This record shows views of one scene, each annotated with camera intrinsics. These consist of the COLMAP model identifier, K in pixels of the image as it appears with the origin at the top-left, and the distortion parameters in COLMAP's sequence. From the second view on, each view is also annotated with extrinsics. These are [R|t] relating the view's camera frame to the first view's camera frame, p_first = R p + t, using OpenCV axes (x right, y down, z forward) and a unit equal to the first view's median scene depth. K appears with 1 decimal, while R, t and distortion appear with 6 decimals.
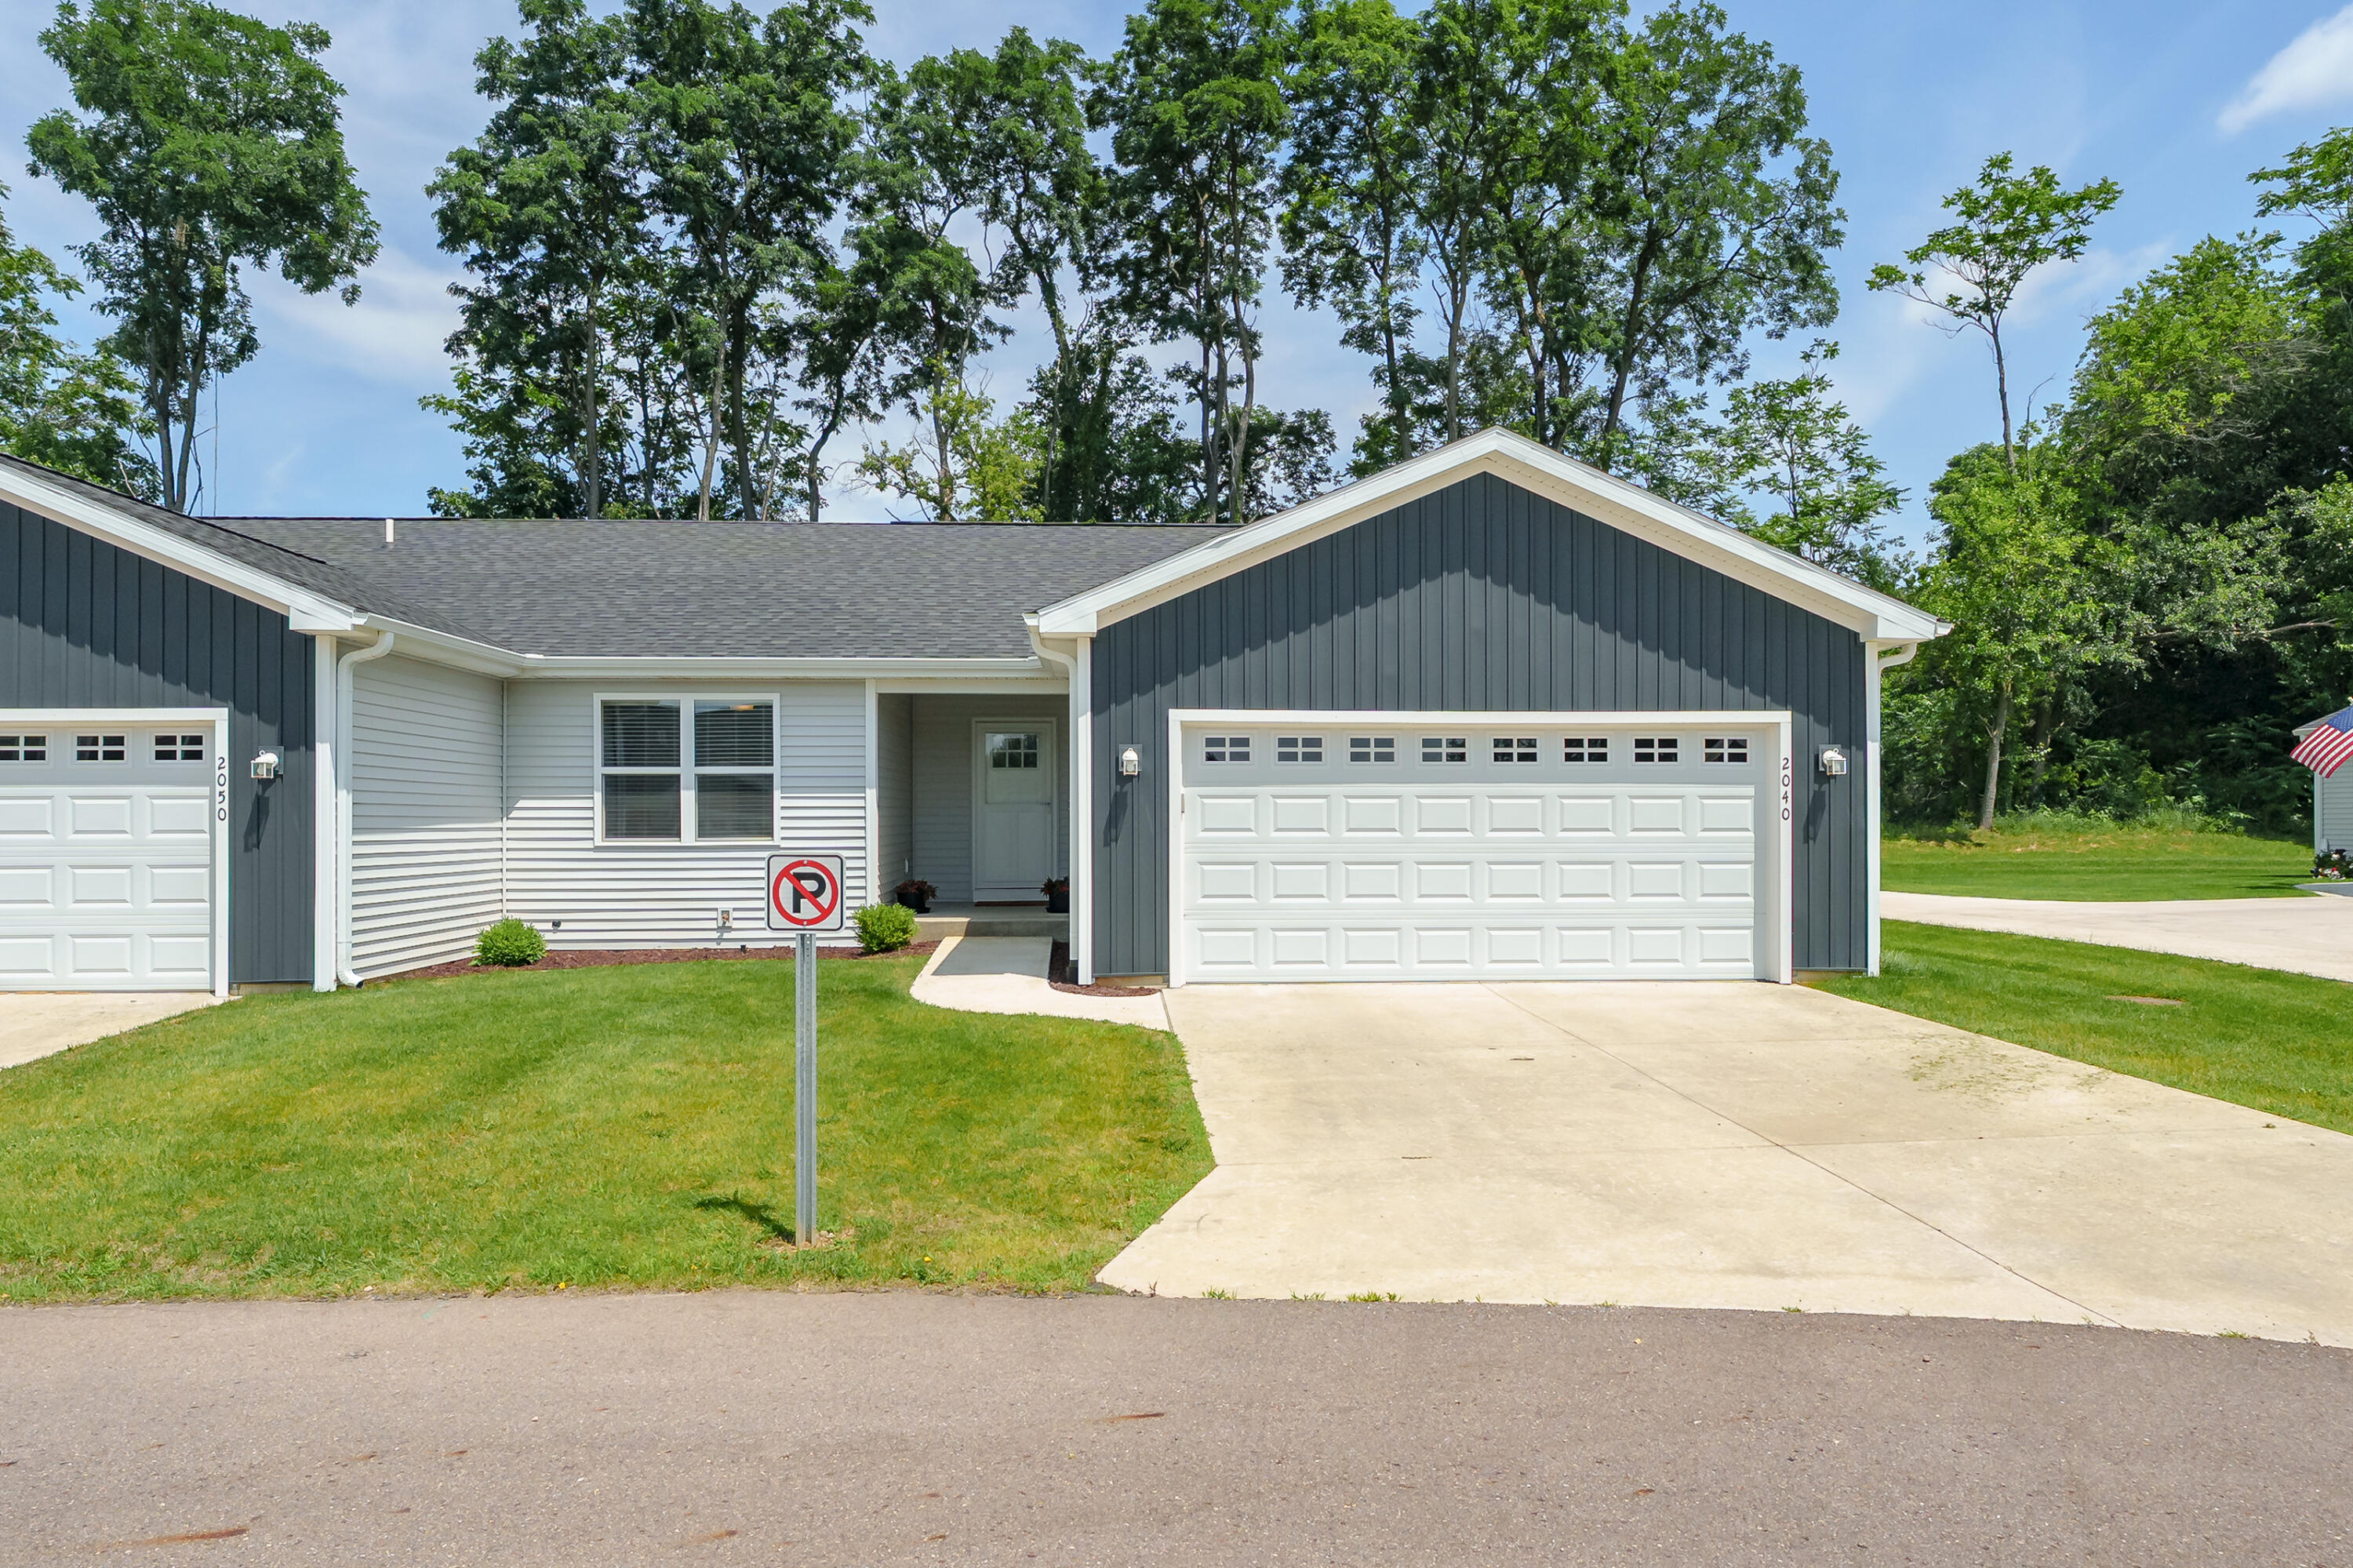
lens RADIAL K [[1524.6, 0, 1180.6], [0, 1524.6, 820.5], [0, 0, 1]] dist [-0.004476, 0.002829]
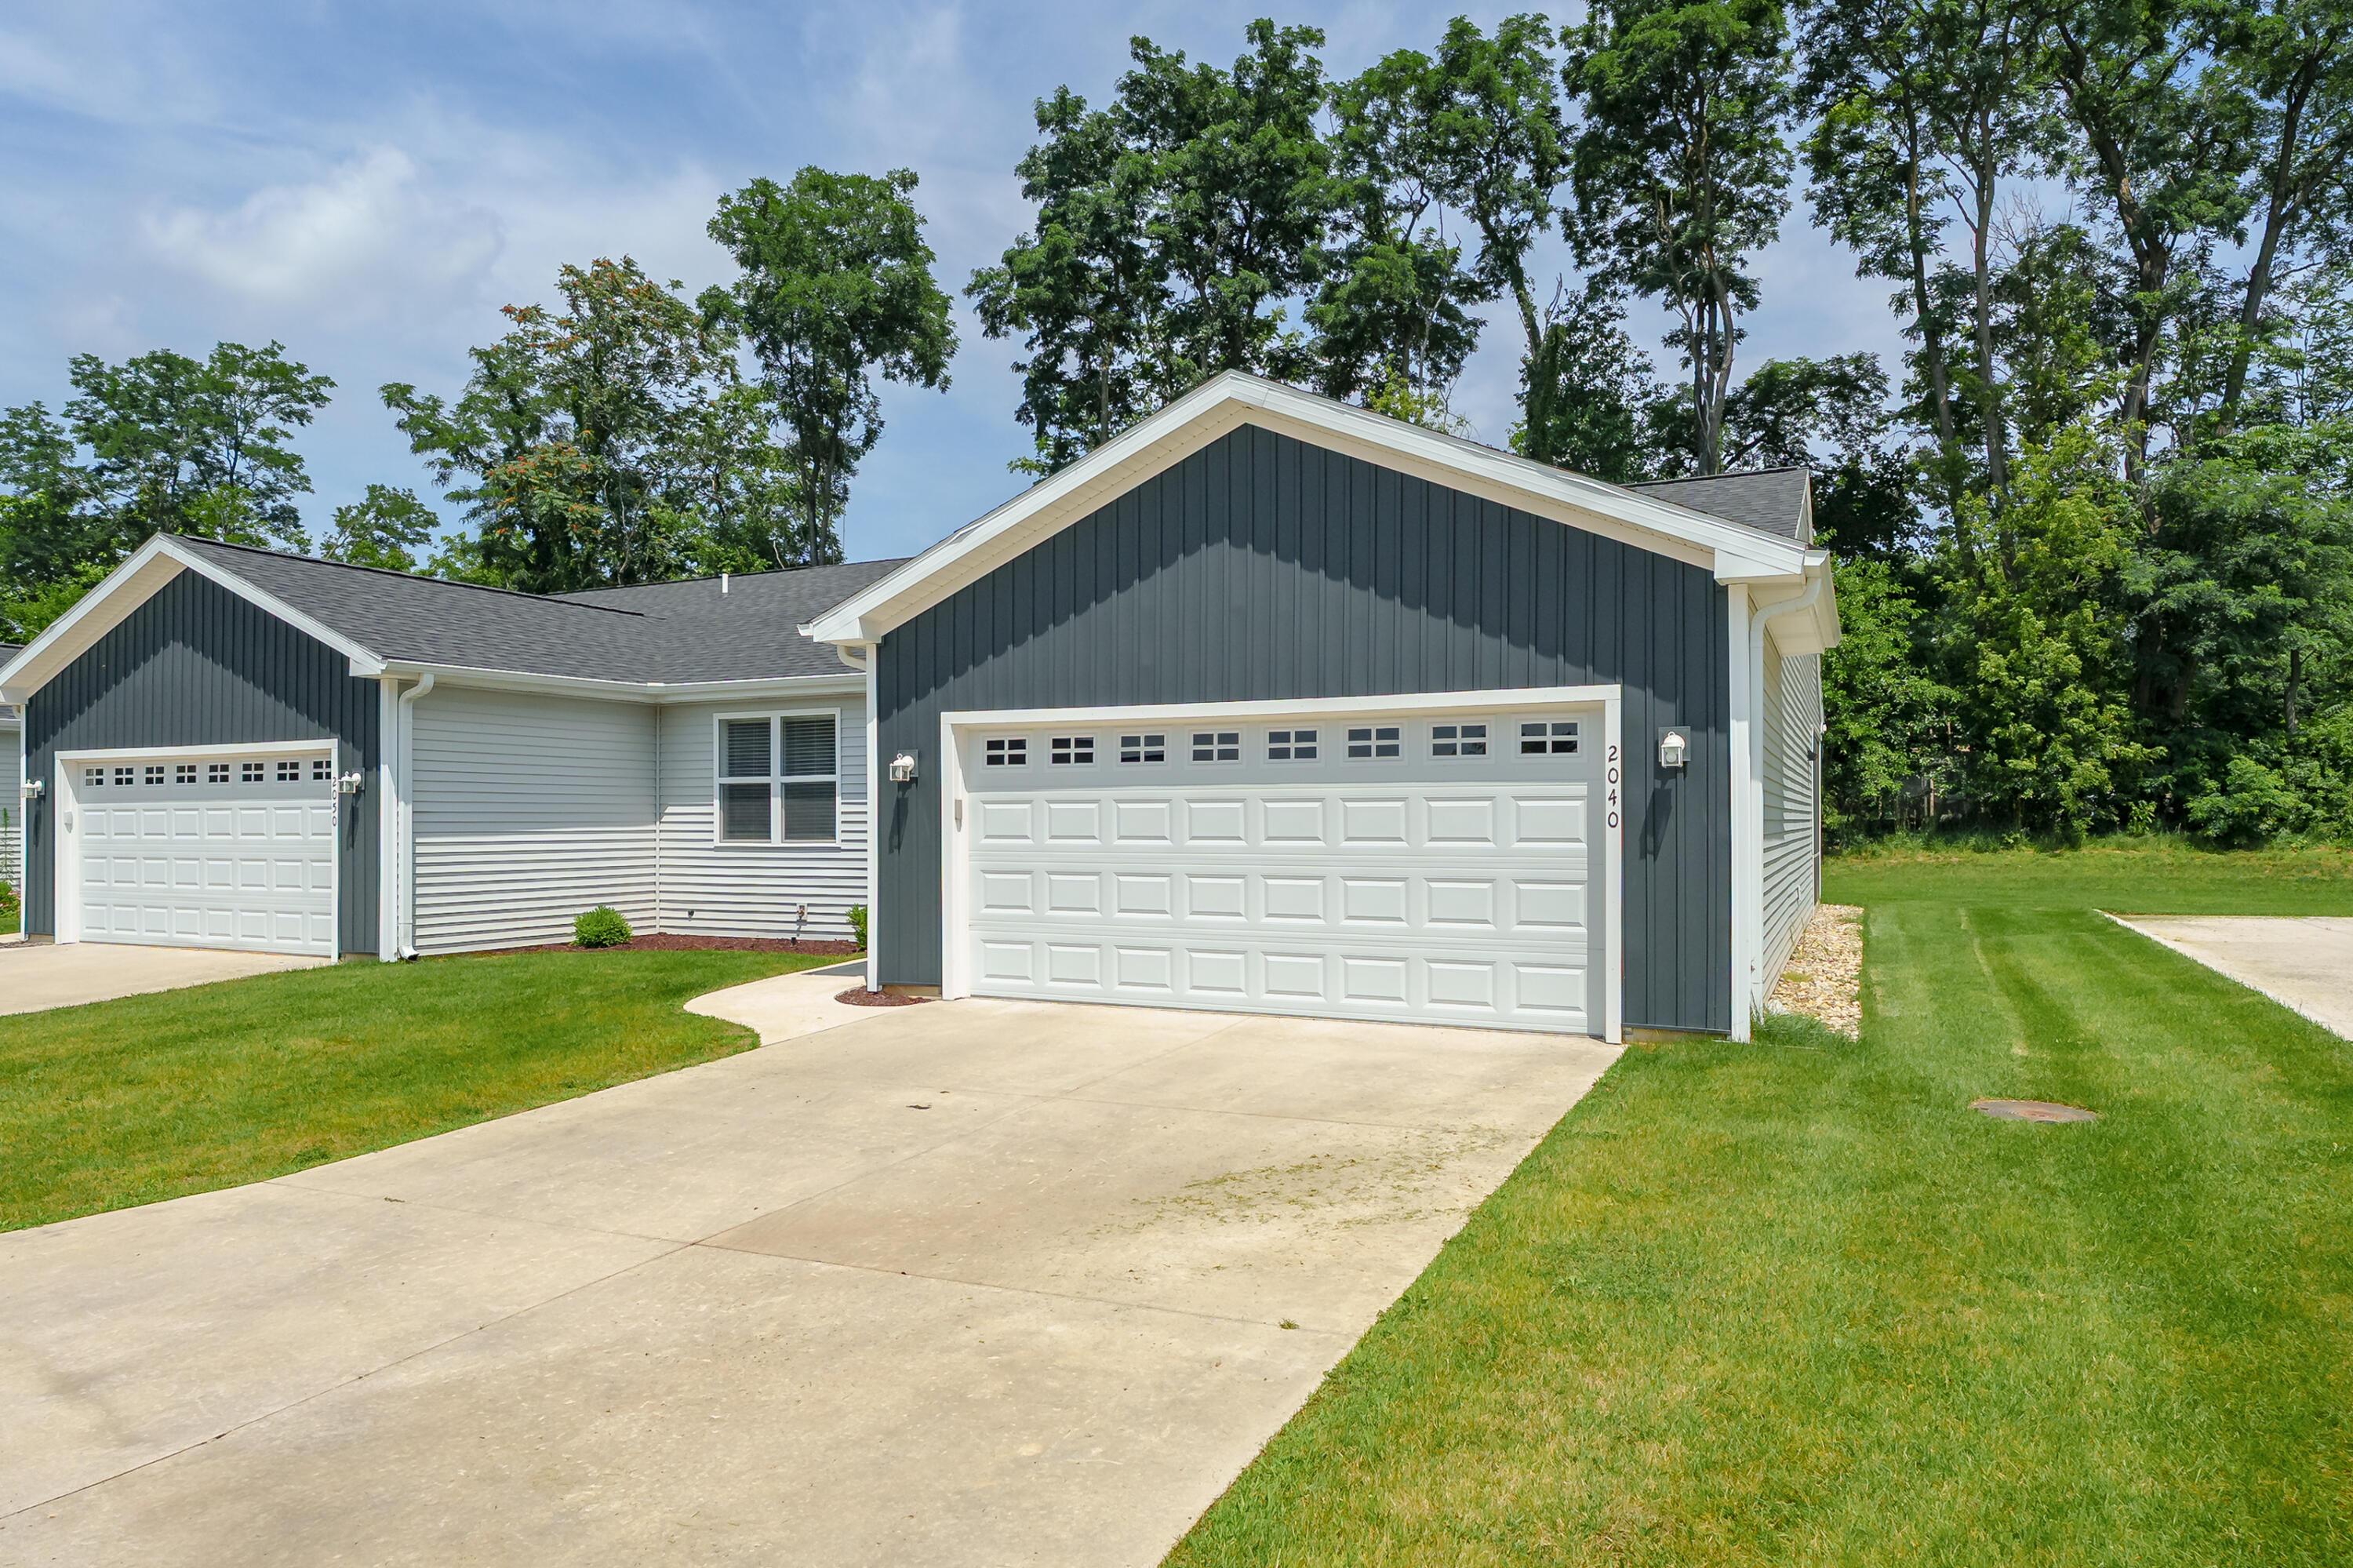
lens RADIAL K [[1455.9, 0, 1179.0], [0, 1455.9, 815.3], [0, 0, 1]] dist [-0.003554, -0.000608]
pose [[0.871905, -0.001956, -0.489672, 0.457814], [0.001815, 0.999998, -0.000764, -0.005145], [0.489672, -0.000223, 0.871907, 0.211254]]
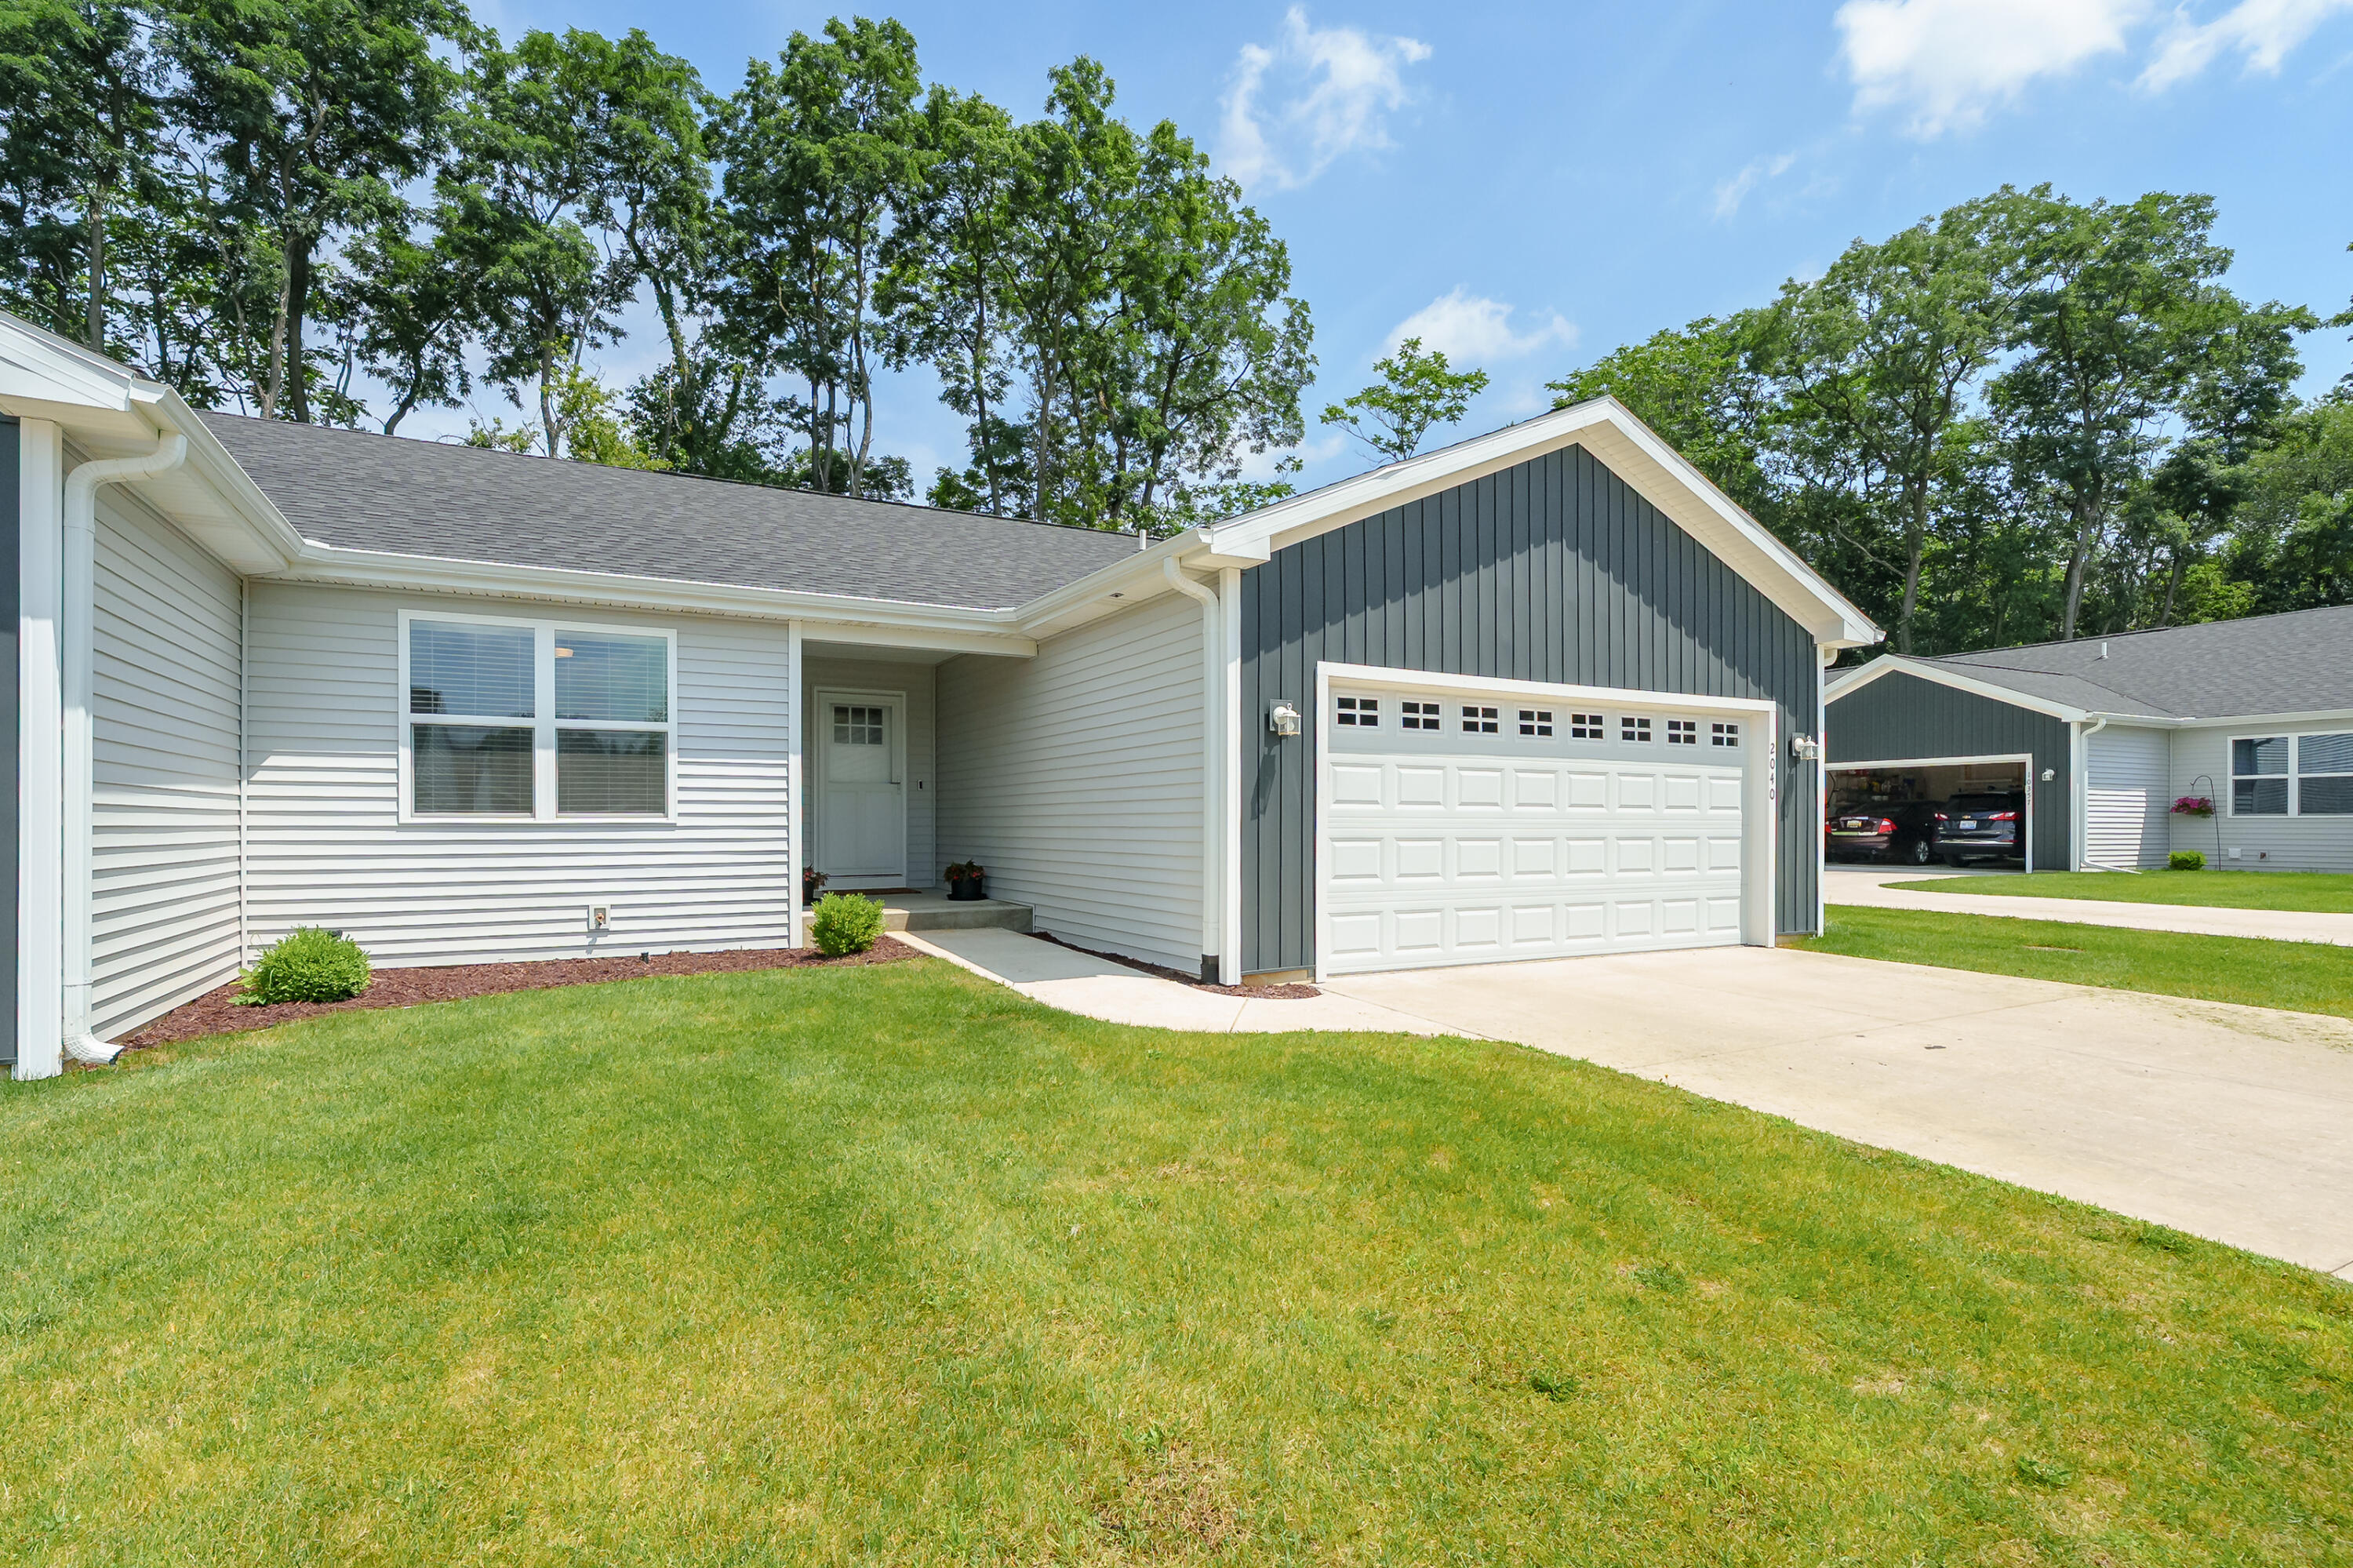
lens RADIAL K [[1164.5, 0, 1173.3], [0, 1164.5, 820.3], [0, 0, 1]] dist [0.003353, 0.000125]
pose [[0.903542, 0.004891, 0.428472, -0.288873], [-0.003839, 0.999987, -0.003320, 0.015717], [-0.428482, 0.001355, 0.903549, 0.346542]]
